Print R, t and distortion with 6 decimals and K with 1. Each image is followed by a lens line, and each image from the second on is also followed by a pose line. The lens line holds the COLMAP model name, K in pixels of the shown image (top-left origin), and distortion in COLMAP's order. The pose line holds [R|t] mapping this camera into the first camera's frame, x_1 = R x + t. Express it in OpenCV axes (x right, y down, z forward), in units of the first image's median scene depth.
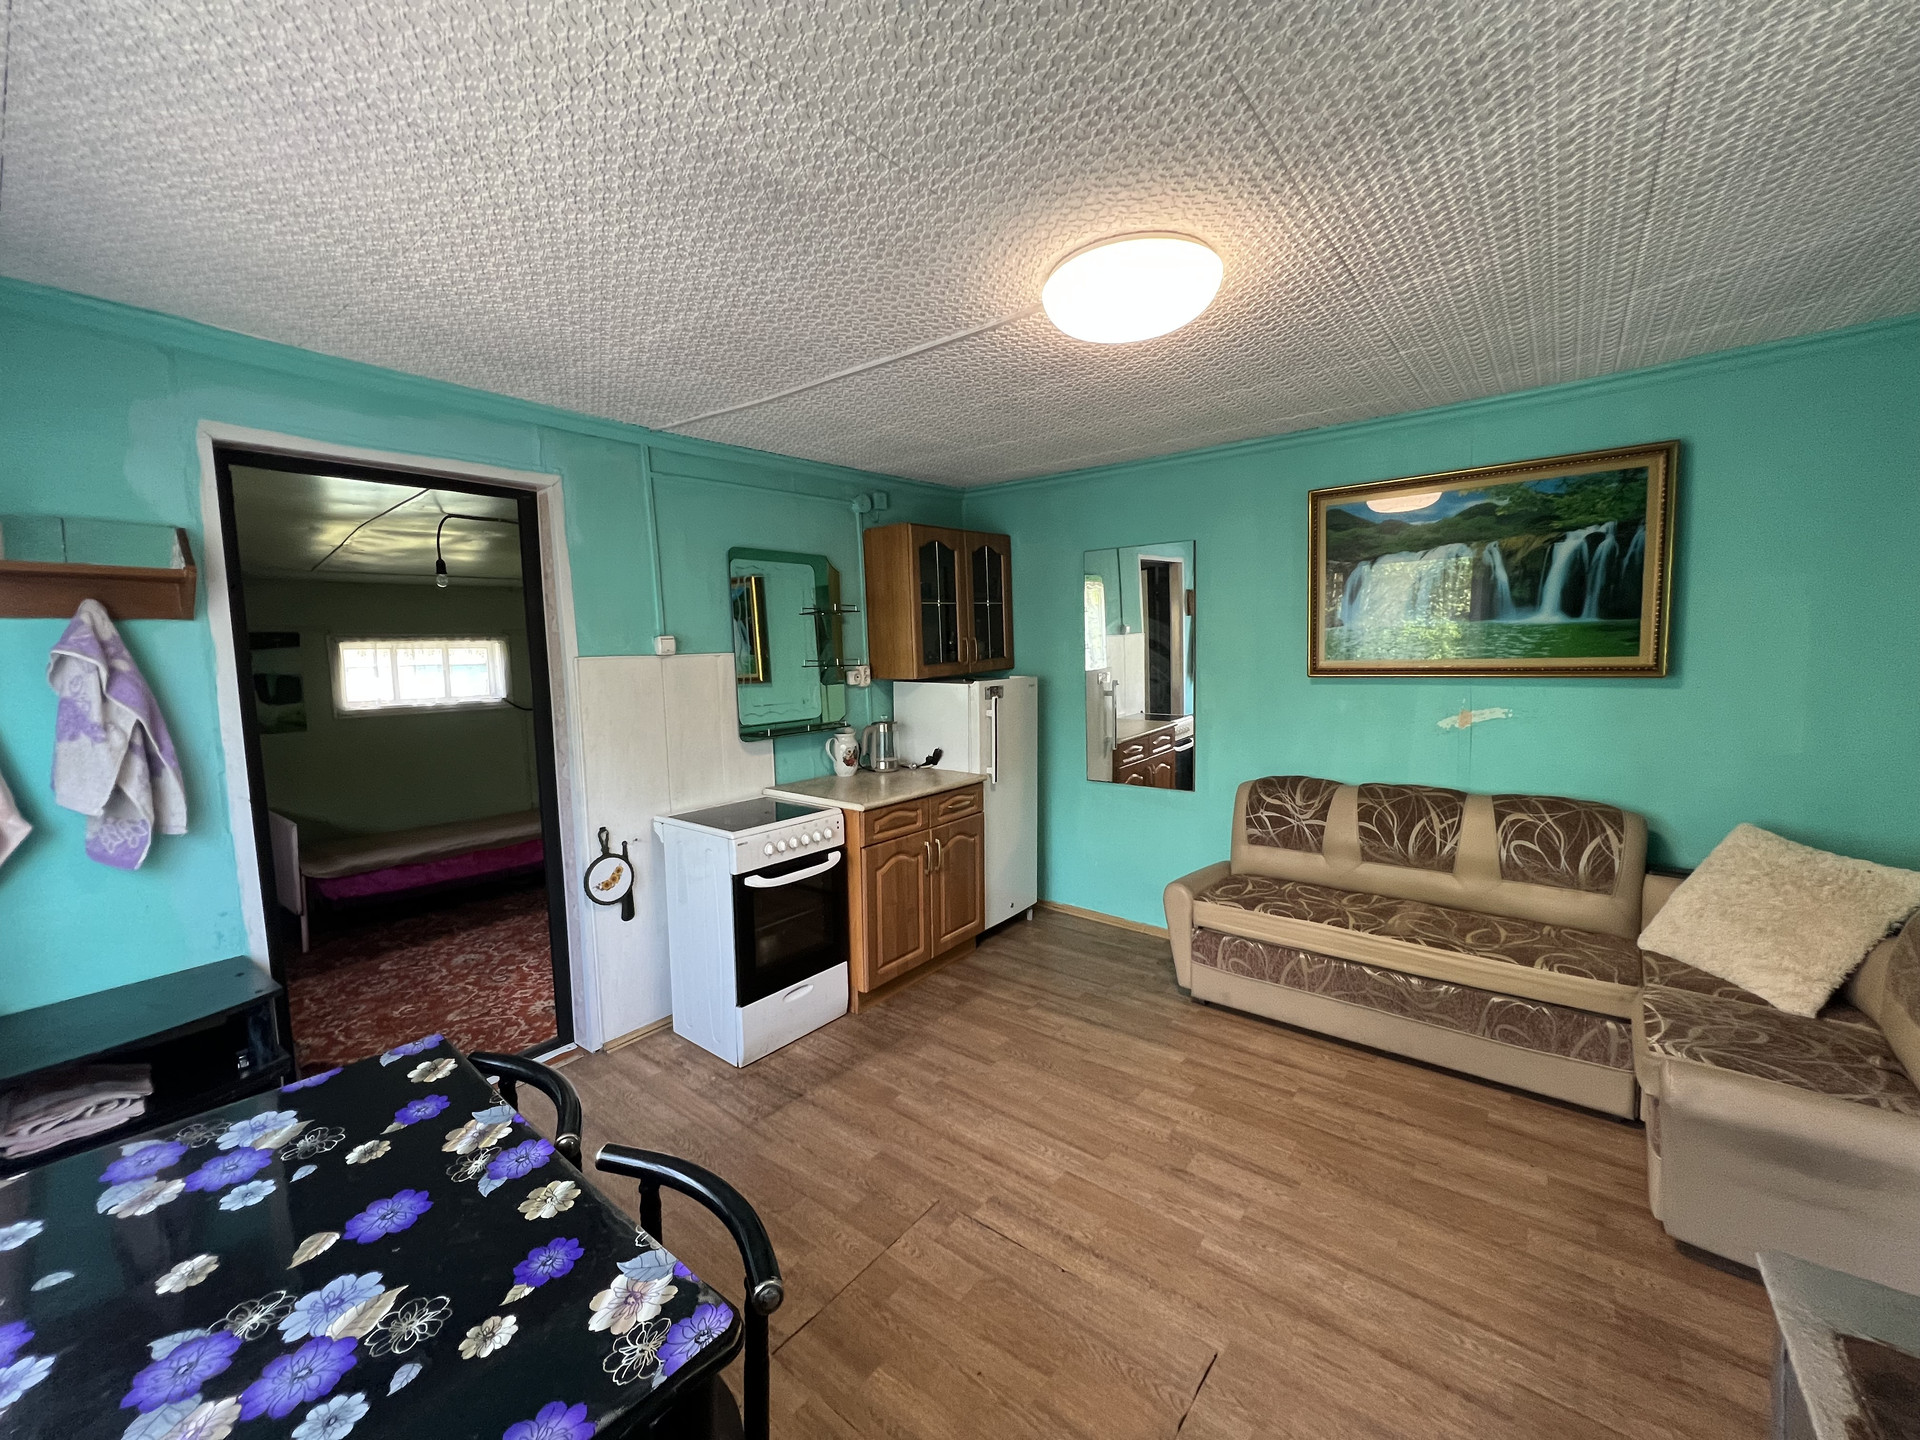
lens RADIAL K [[769.3, 0, 956.3], [0, 769.3, 716.7], [0, 0, 1]] dist [-0.003222, 0.001249]
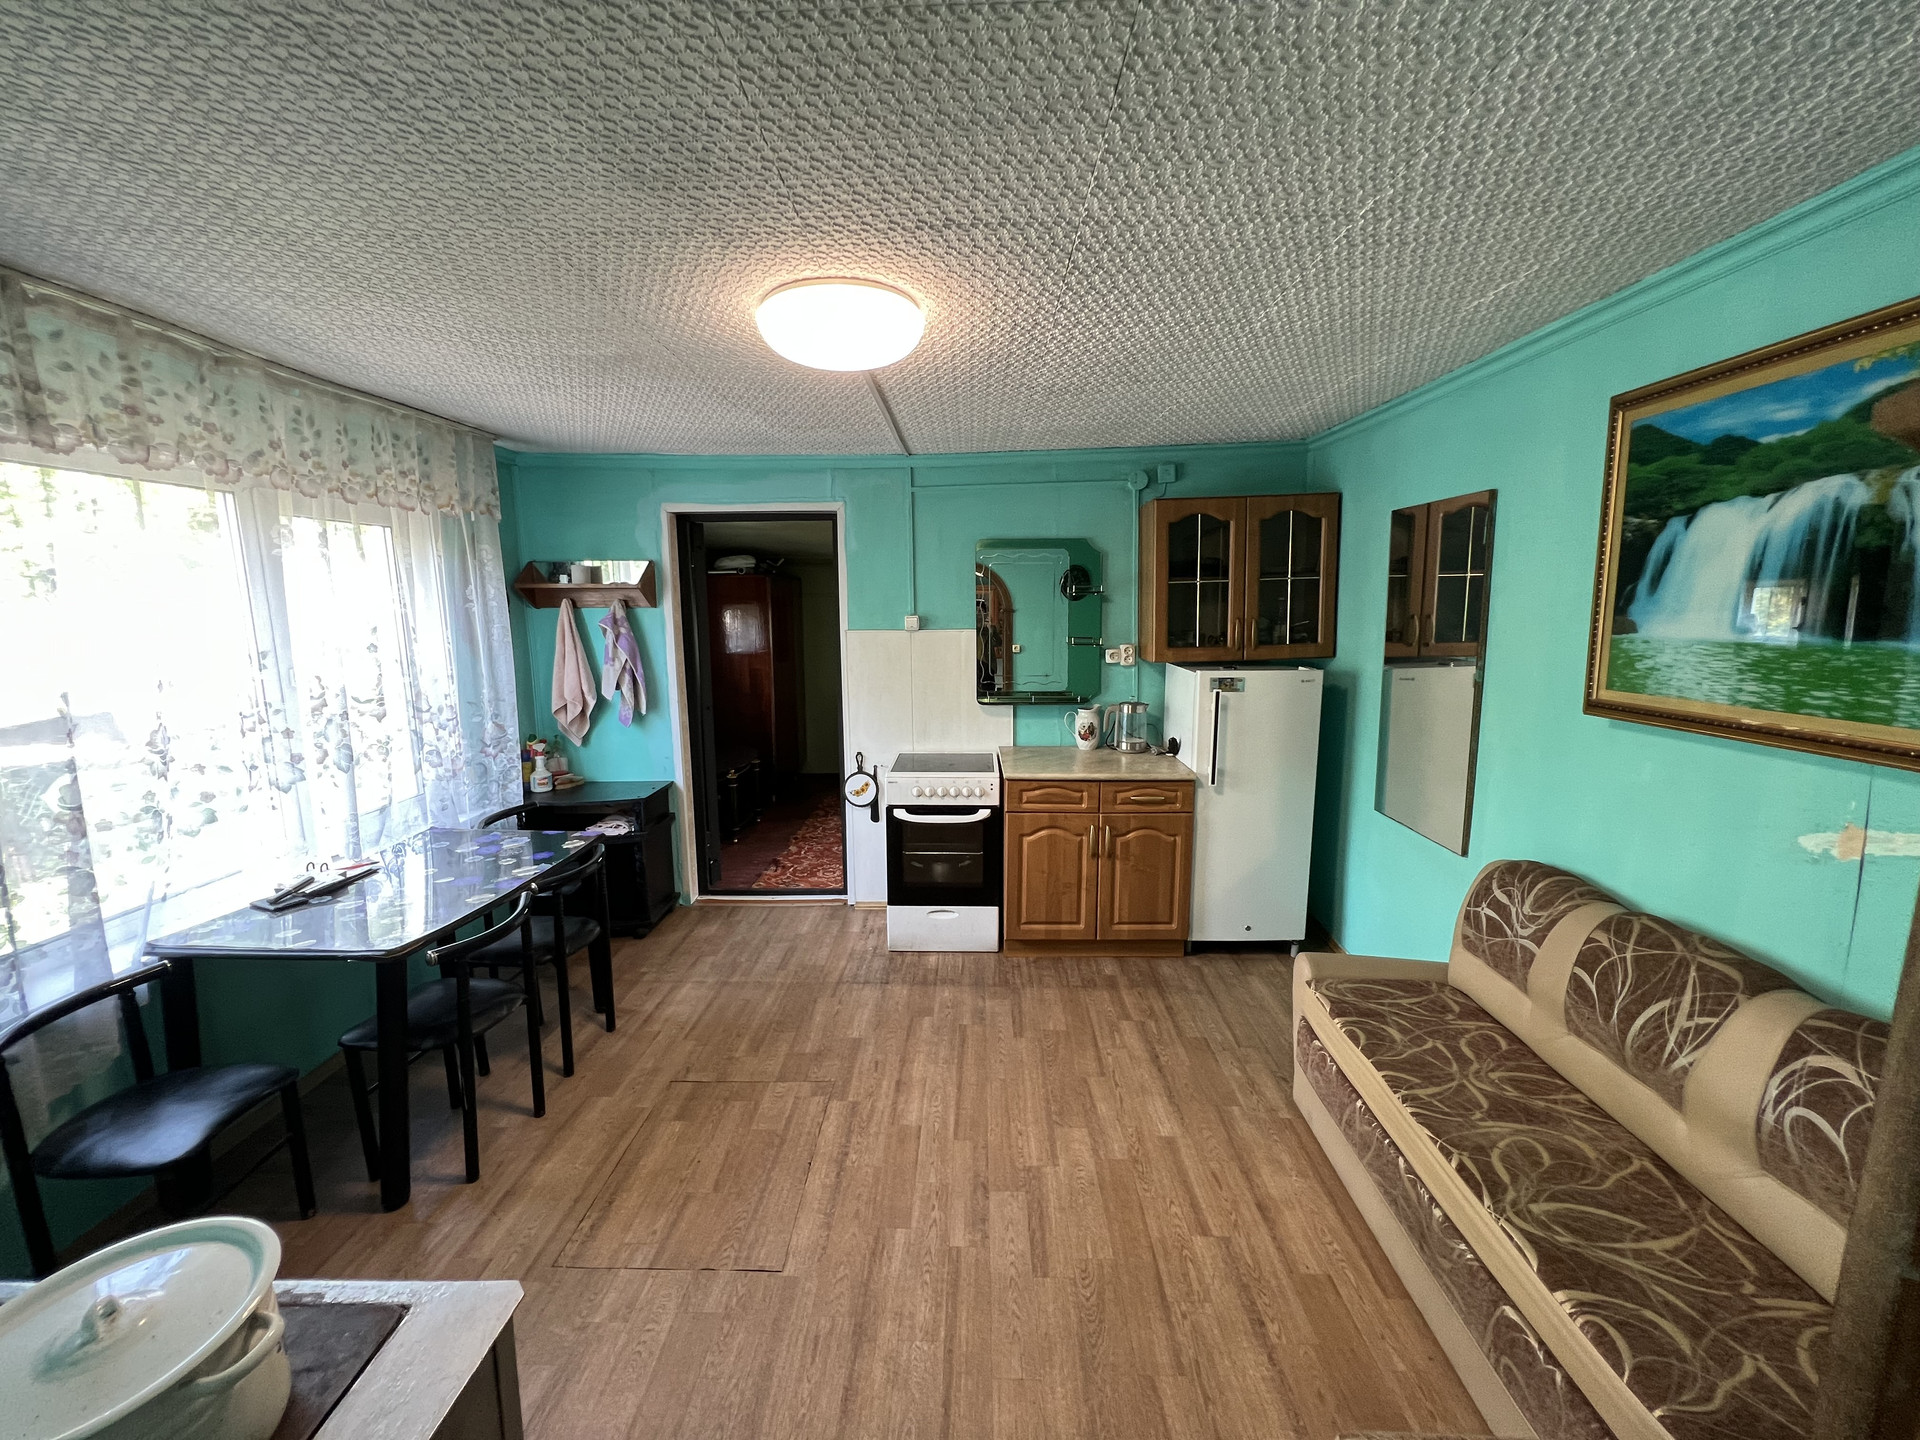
lens RADIAL K [[769.3, 0, 957.6], [0, 769.3, 715.6], [0, 0, 1]] dist [-0.003222, 0.001249]
pose [[0.603046, 0.134884, -0.786220, 0.735709], [-0.080756, 0.990860, 0.108050, -0.087449], [0.793608, -0.001667, 0.608427, 0.284881]]
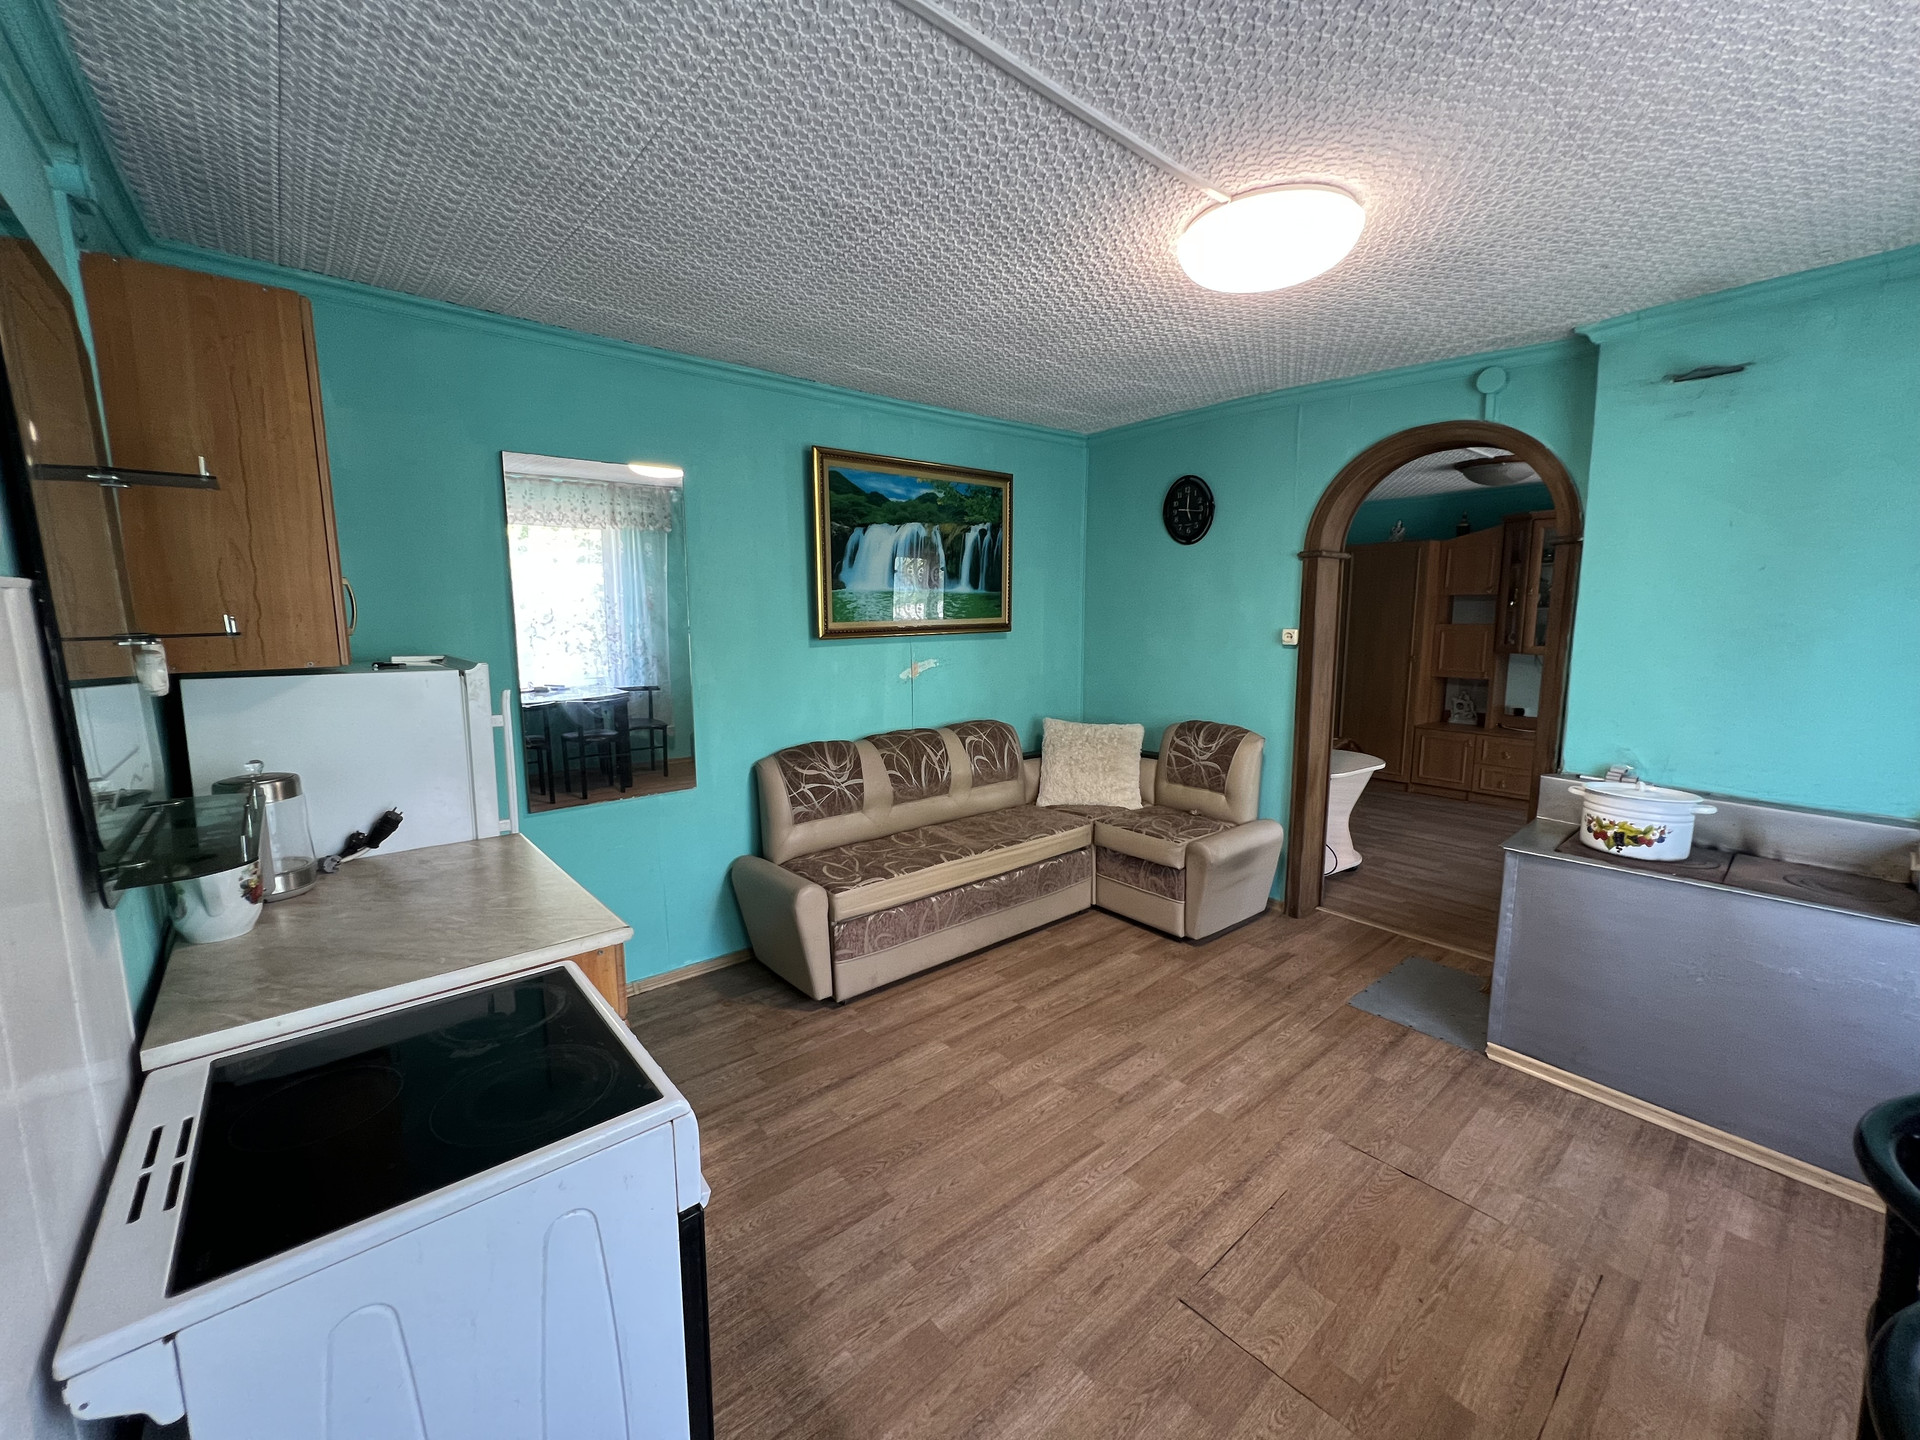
lens RADIAL K [[769.3, 0, 957.1], [0, 769.3, 715.4], [0, 0, 1]] dist [-0.003222, 0.001249]
pose [[0.190422, -0.112994, 0.975178, -0.549151], [0.094325, 0.990864, 0.096393, -0.039043], [-0.977160, 0.073628, 0.199341, 0.742298]]
